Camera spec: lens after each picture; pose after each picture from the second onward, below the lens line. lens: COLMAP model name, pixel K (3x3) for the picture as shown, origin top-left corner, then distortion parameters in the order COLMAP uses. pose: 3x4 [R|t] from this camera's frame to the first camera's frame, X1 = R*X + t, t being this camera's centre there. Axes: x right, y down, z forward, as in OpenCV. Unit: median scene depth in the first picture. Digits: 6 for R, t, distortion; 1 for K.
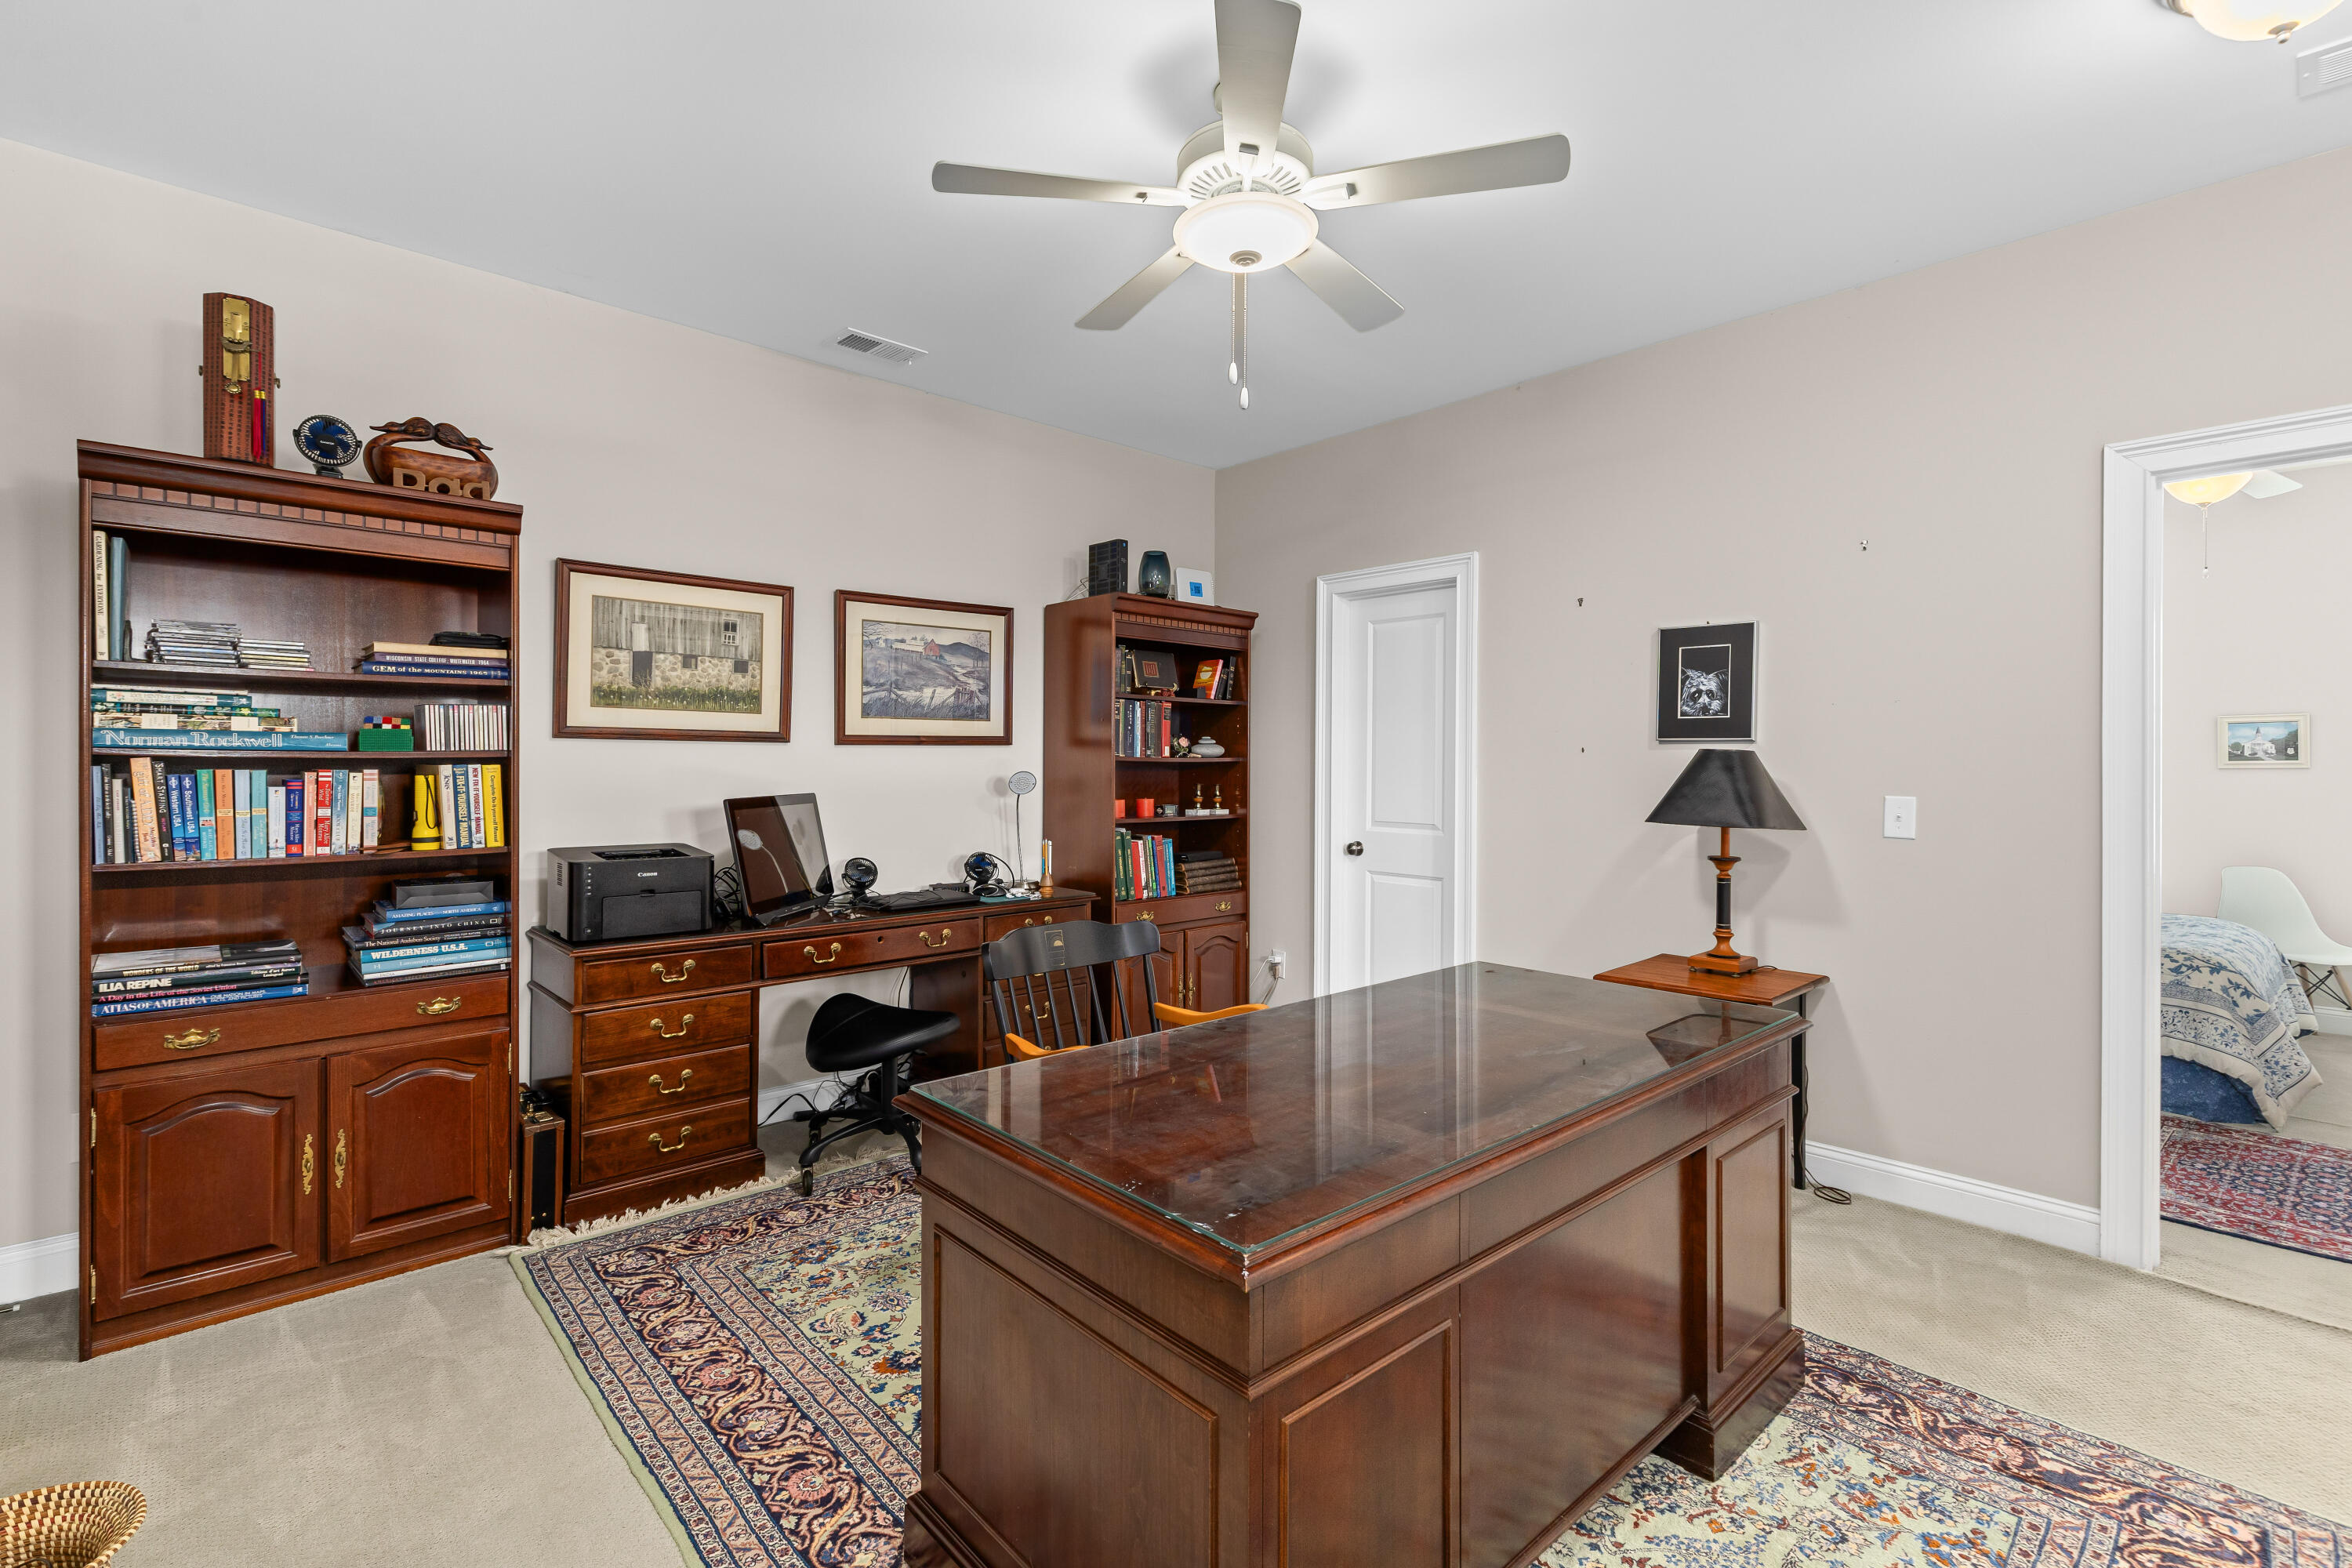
lens RADIAL K [[1058.9, 0, 1179.7], [0, 1058.9, 768.7], [0, 0, 1]] dist [0.009189, -0.000412]
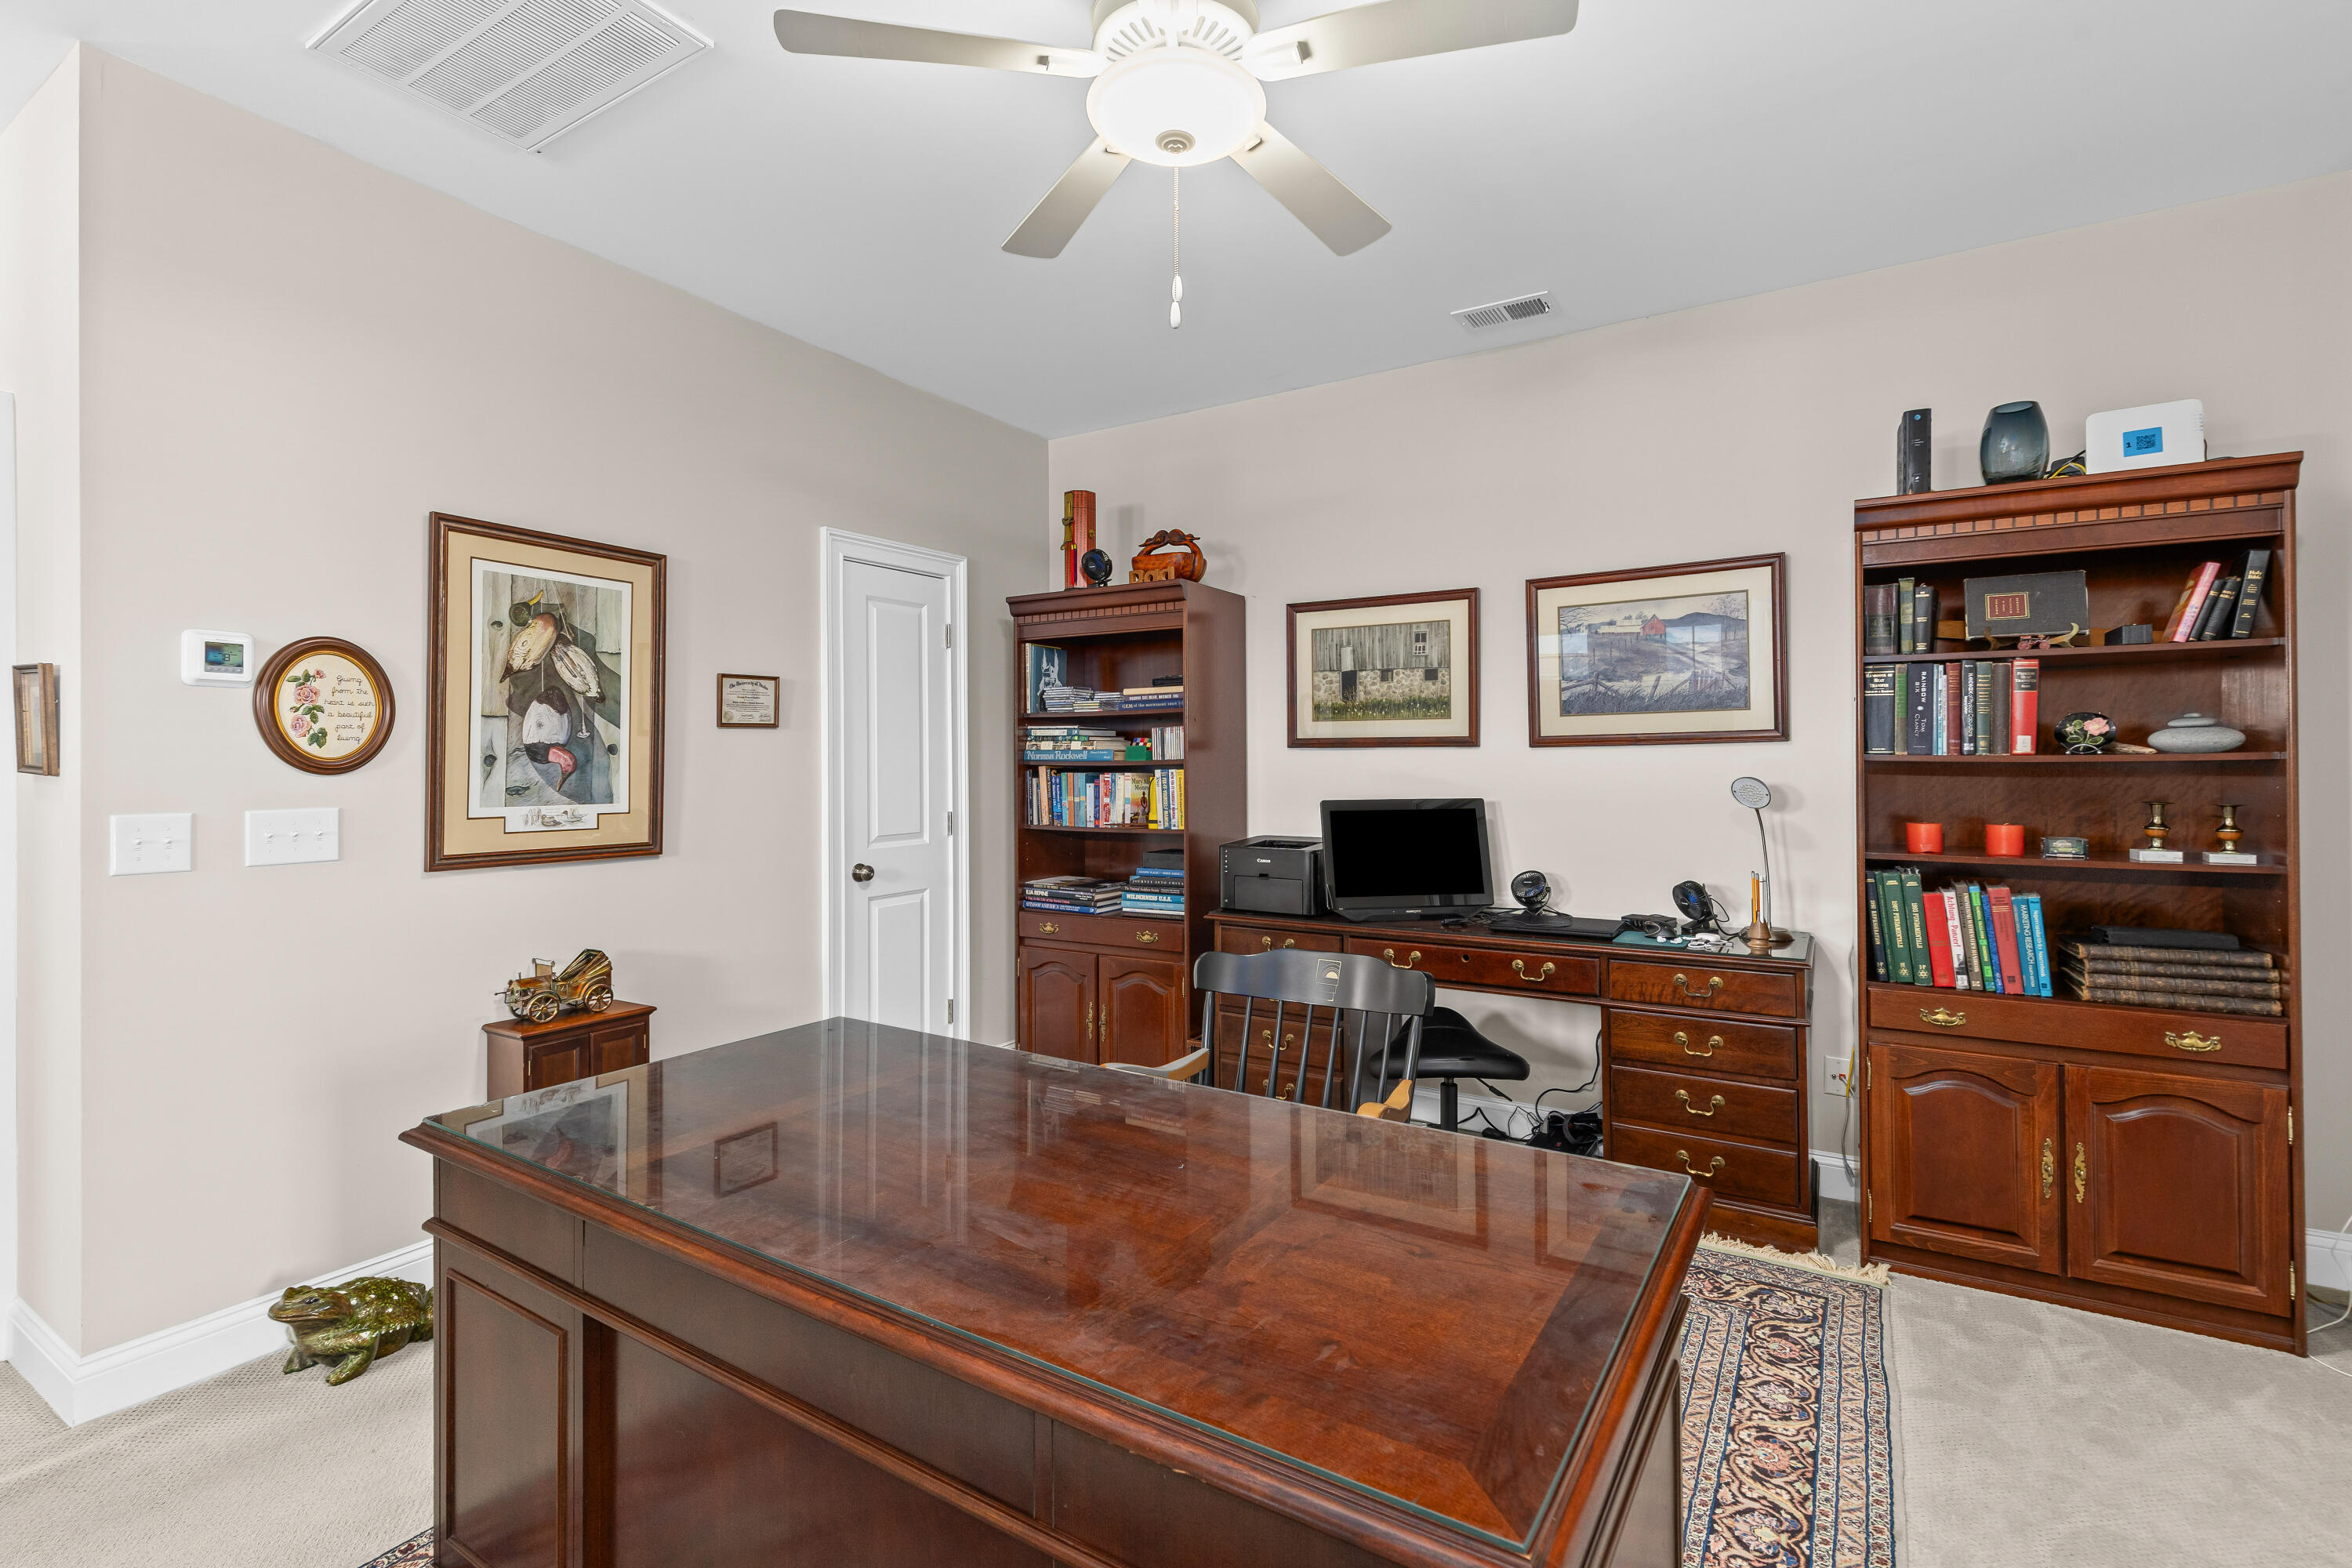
lens RADIAL K [[1071.3, 0, 1179.5], [0, 1071.3, 760.5], [0, 0, 1]] dist [0.024109, -0.000226]
pose [[0.269591, -0.008618, -0.962936, 0.561969], [-0.000394, 0.999959, -0.009059, -0.002545], [0.962975, 0.002821, 0.269577, 0.508427]]
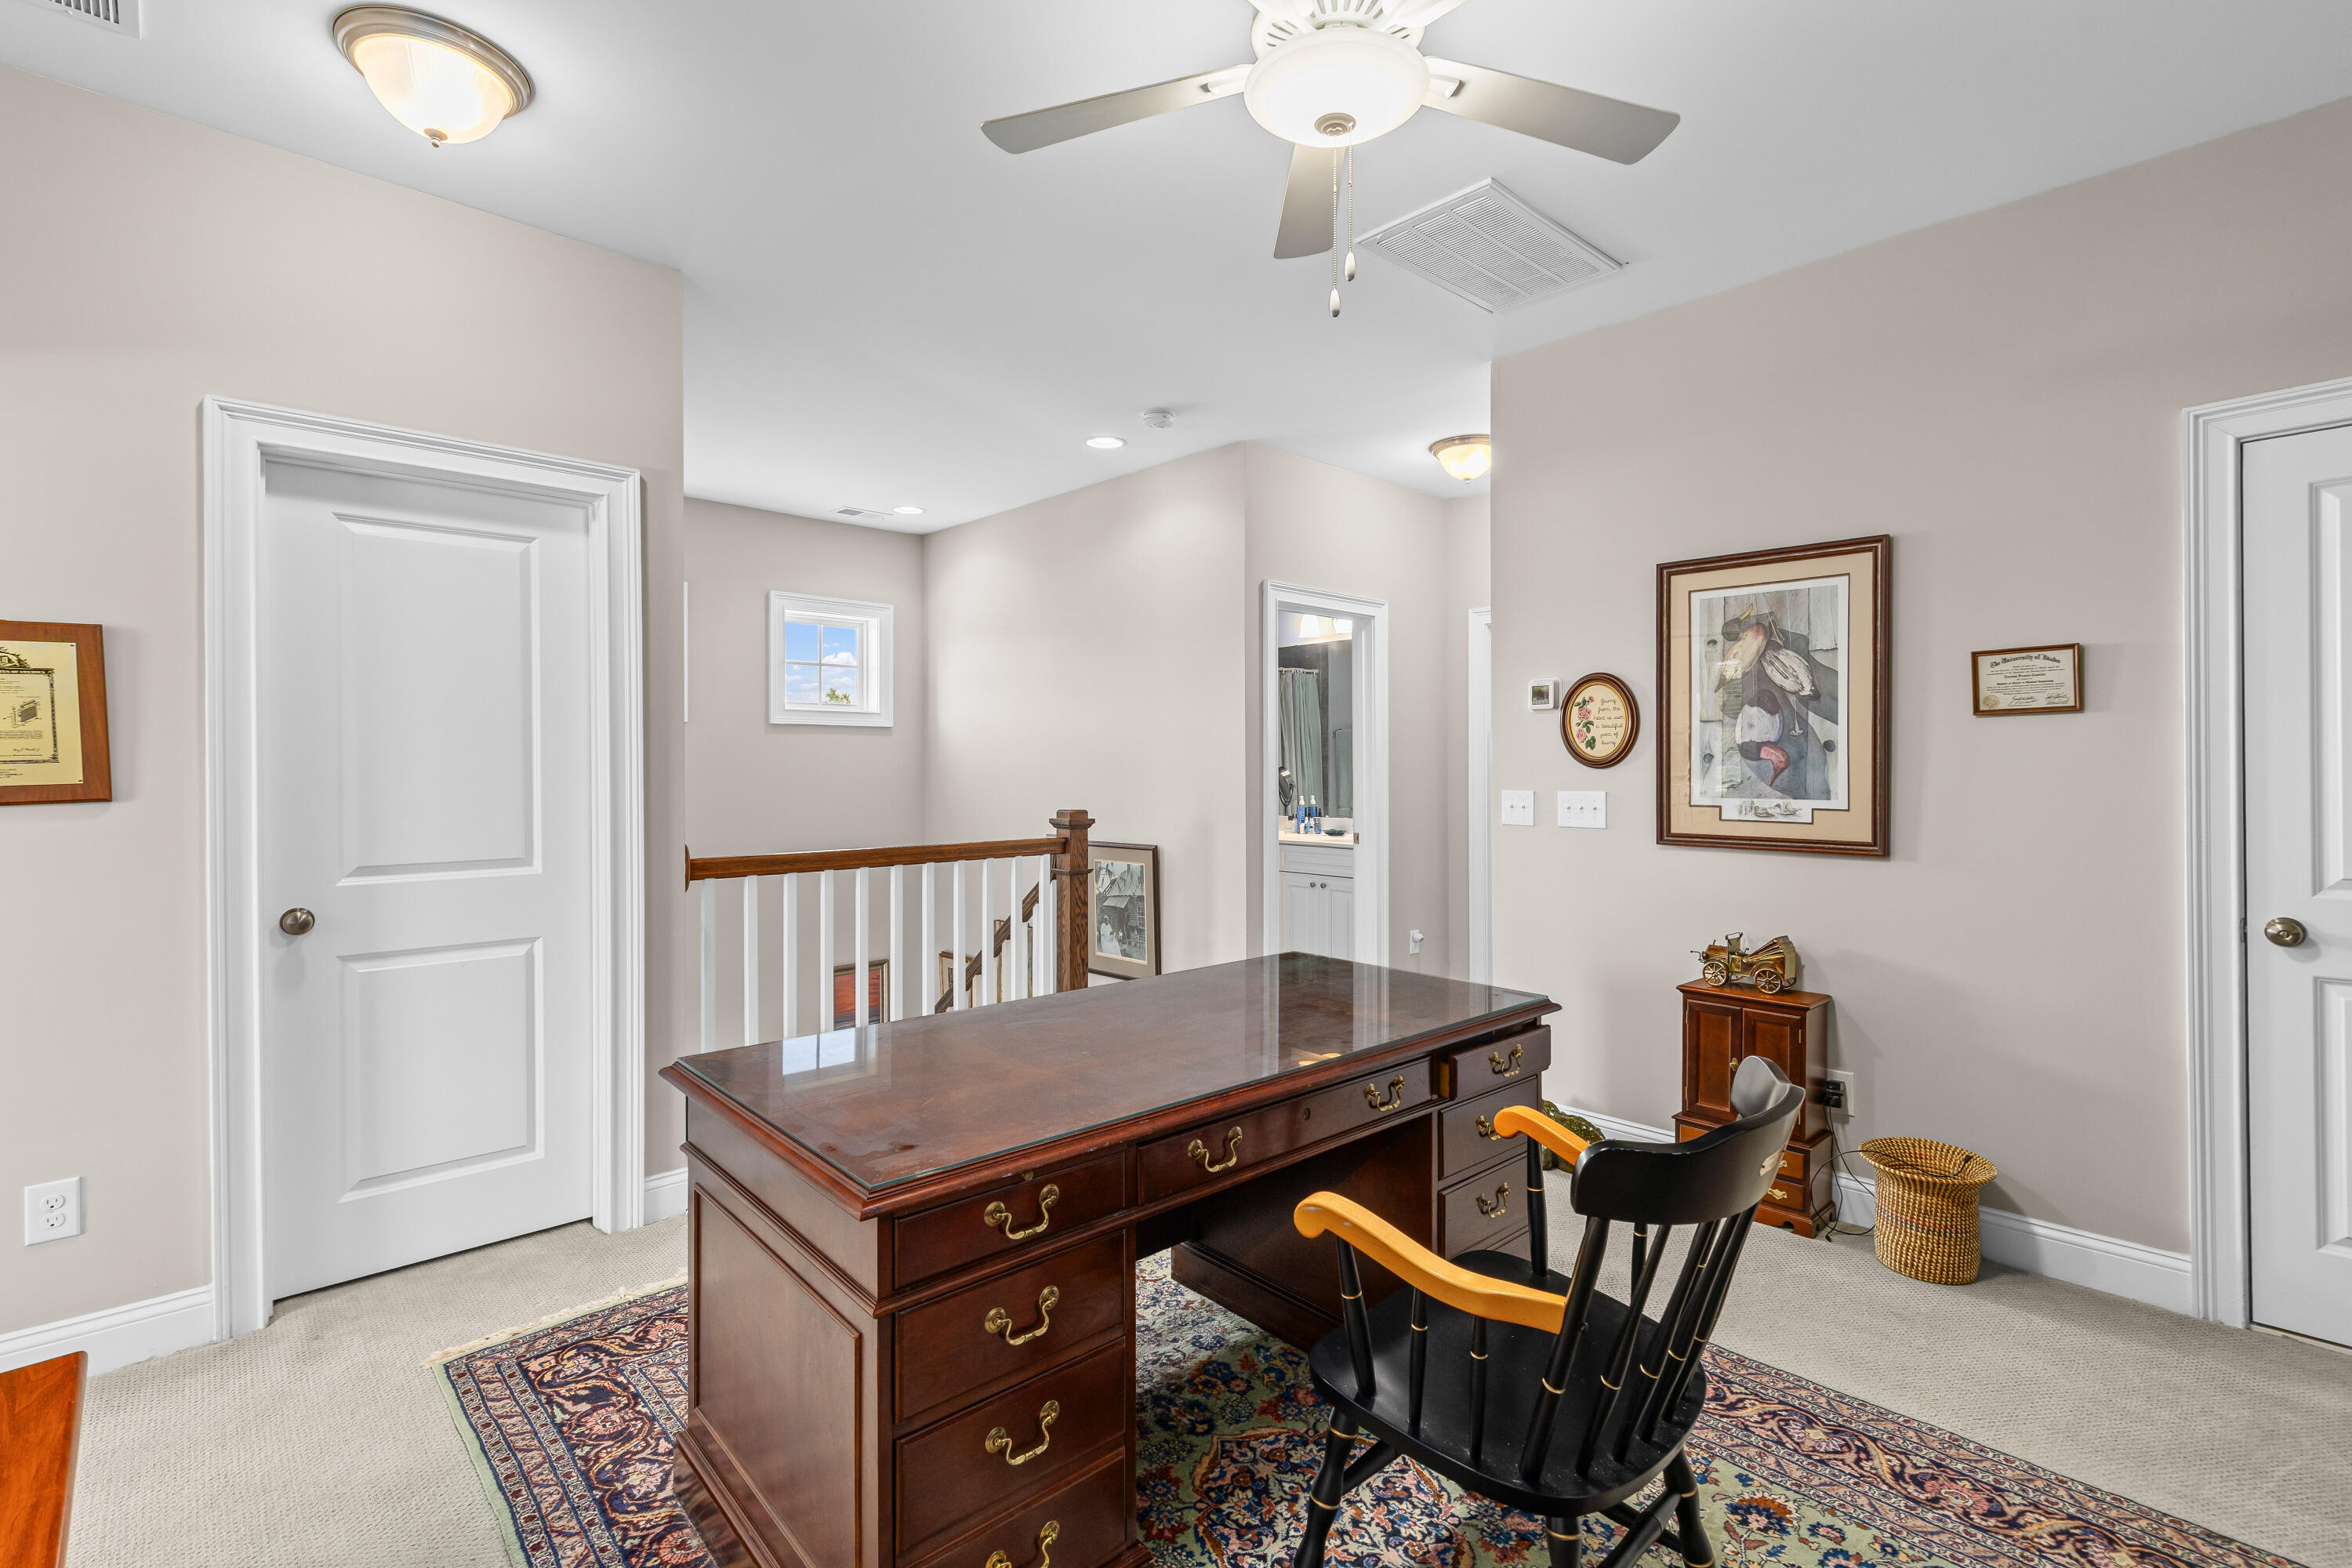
lens RADIAL K [[1066.6, 0, 1175.3], [0, 1066.6, 770.2], [0, 0, 1]] dist [0.002770, 0.000322]
pose [[-0.999993, -0.002676, 0.002630, 0.117532], [-0.002652, 0.999953, 0.009279, -0.006186], [-0.002655, 0.009272, -0.999953, 1.180727]]
